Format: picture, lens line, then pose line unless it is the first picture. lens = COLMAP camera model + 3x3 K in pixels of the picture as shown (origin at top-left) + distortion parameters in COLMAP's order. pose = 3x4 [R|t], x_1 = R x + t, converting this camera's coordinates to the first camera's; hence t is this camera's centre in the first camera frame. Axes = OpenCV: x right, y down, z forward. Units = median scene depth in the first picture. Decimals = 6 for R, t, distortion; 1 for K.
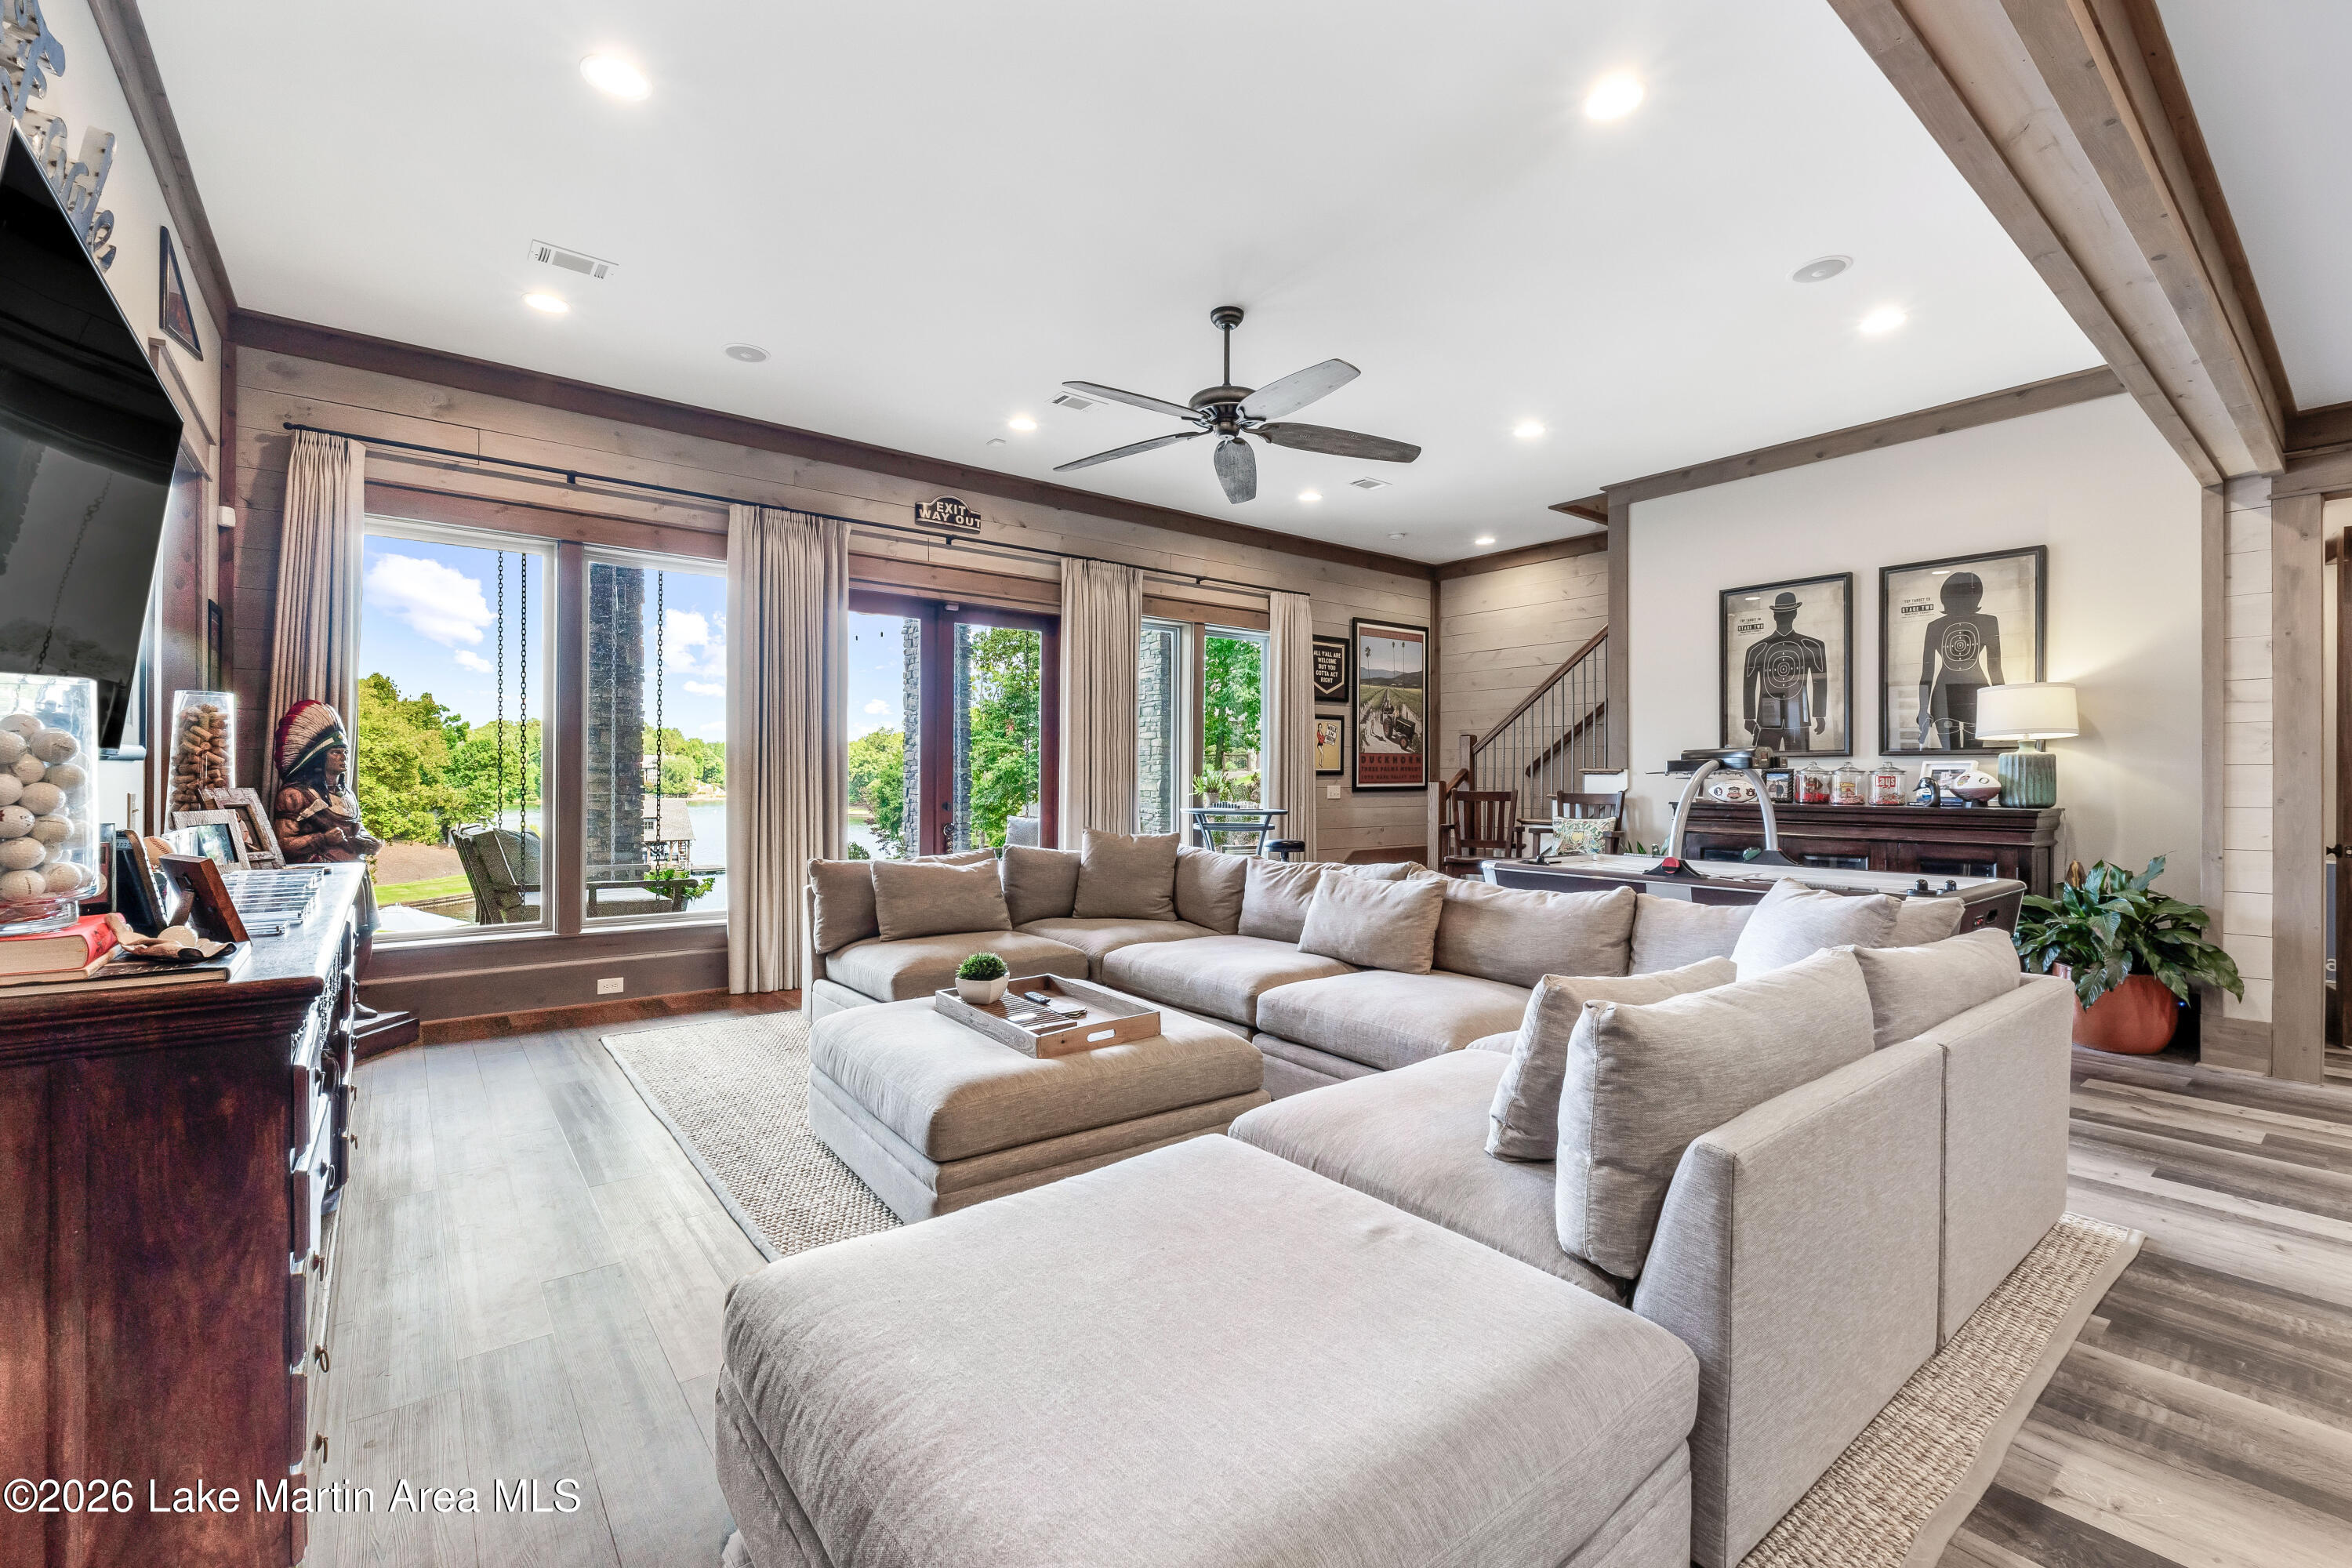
lens RADIAL K [[997.7, 0, 1162.0], [0, 997.7, 777.9], [0, 0, 1]] dist [-0.005769, -0.000666]
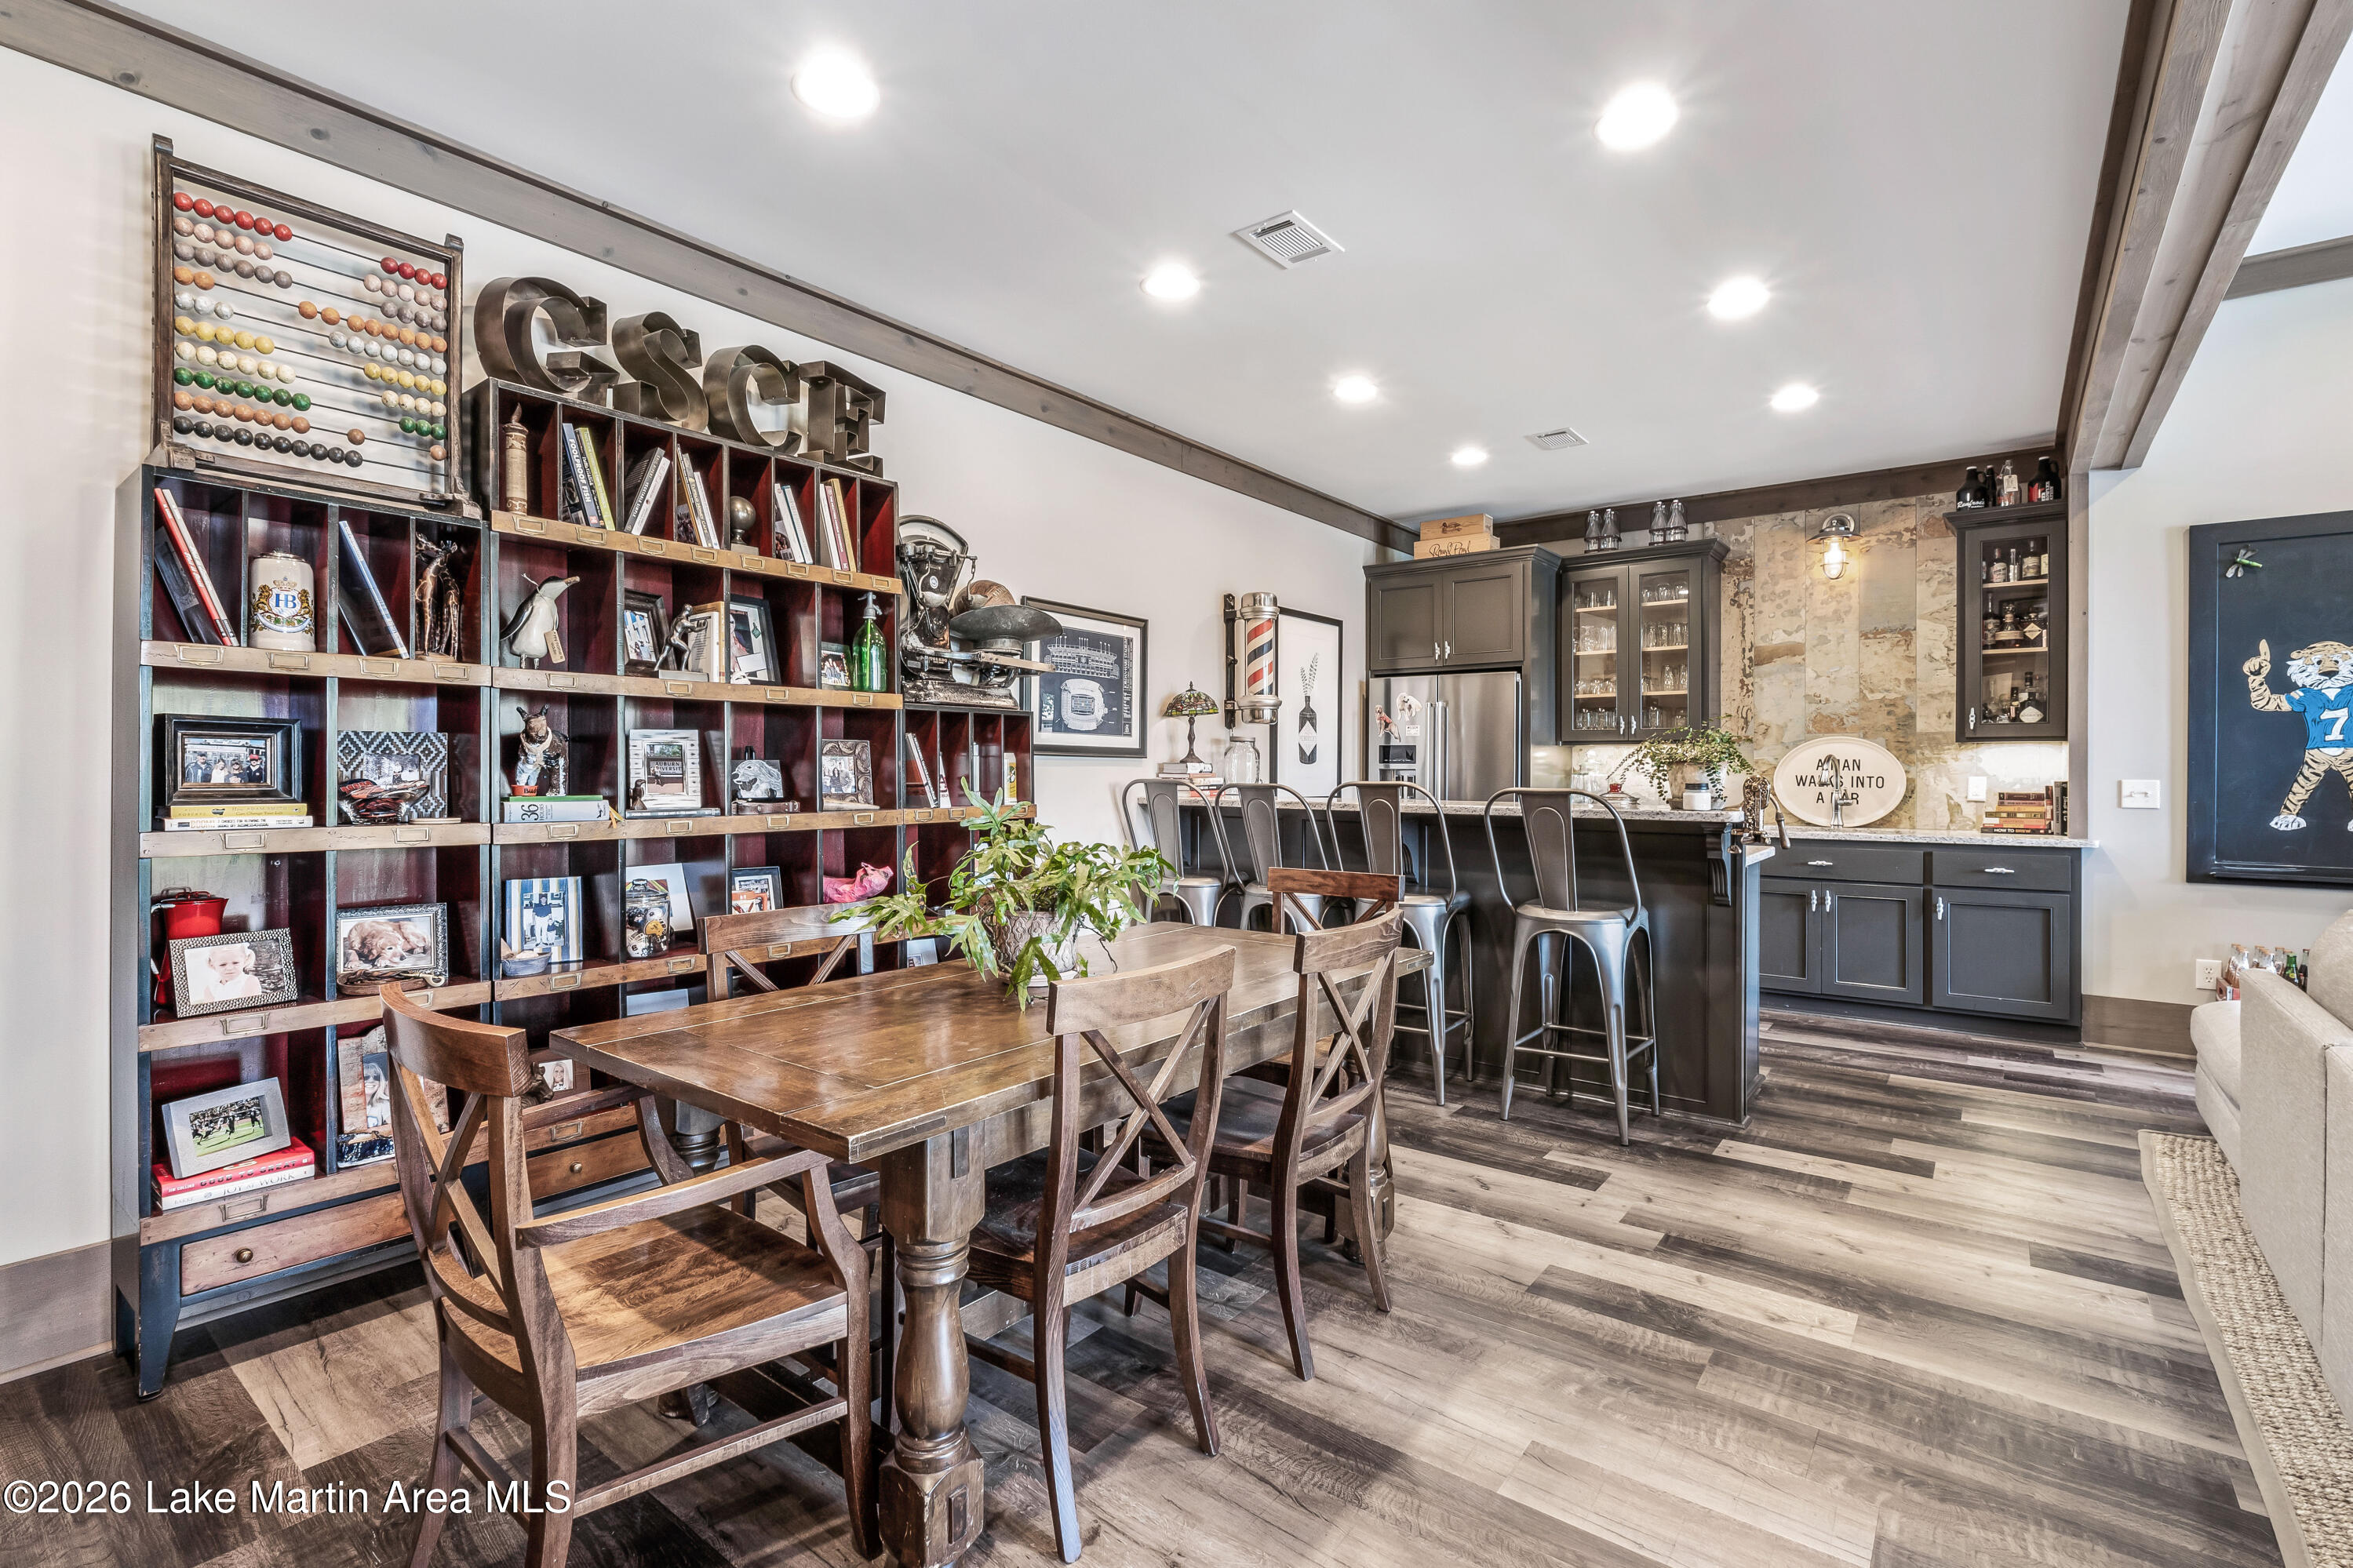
lens RADIAL K [[1067.8, 0, 1172.8], [0, 1067.8, 774.6], [0, 0, 1]] dist [-0.007423, -0.001280]
pose [[-0.968625, -0.004120, -0.248492, 0.766163], [-0.004435, 0.999990, 0.000710, 0.006816], [0.248487, 0.001789, -0.968634, 0.623068]]
